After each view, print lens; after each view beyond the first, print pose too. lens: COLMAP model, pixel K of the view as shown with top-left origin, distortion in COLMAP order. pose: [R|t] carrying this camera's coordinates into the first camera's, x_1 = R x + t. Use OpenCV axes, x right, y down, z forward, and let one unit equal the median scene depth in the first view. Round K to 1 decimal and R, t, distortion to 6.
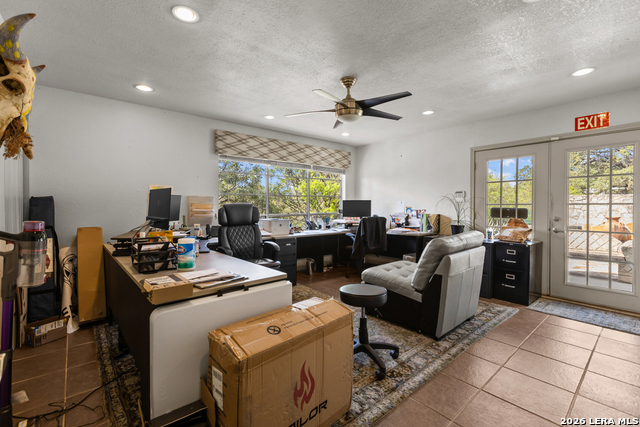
lens RADIAL K [[285.6, 0, 319.3], [0, 285.6, 210.1], [0, 0, 1]] dist [0.002405, 0.000920]
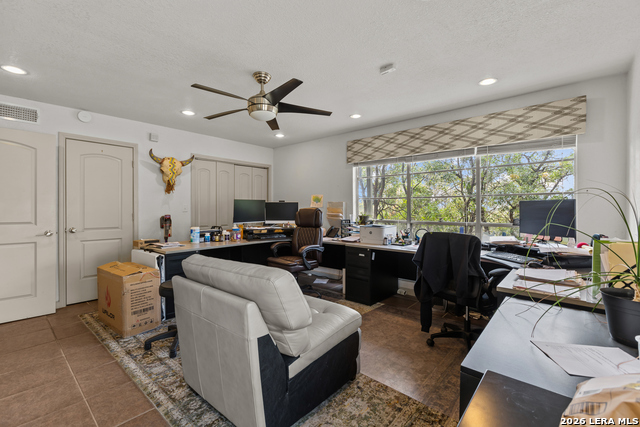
lens RADIAL K [[285.6, 0, 318.3], [0, 285.6, 208.5], [0, 0, 1]] dist [0.002405, 0.000920]
pose [[0.131926, 0.005085, -0.991247, 1.398043], [-0.013652, 0.999901, 0.003312, -0.042414], [0.991166, 0.013095, 0.131982, 1.406961]]
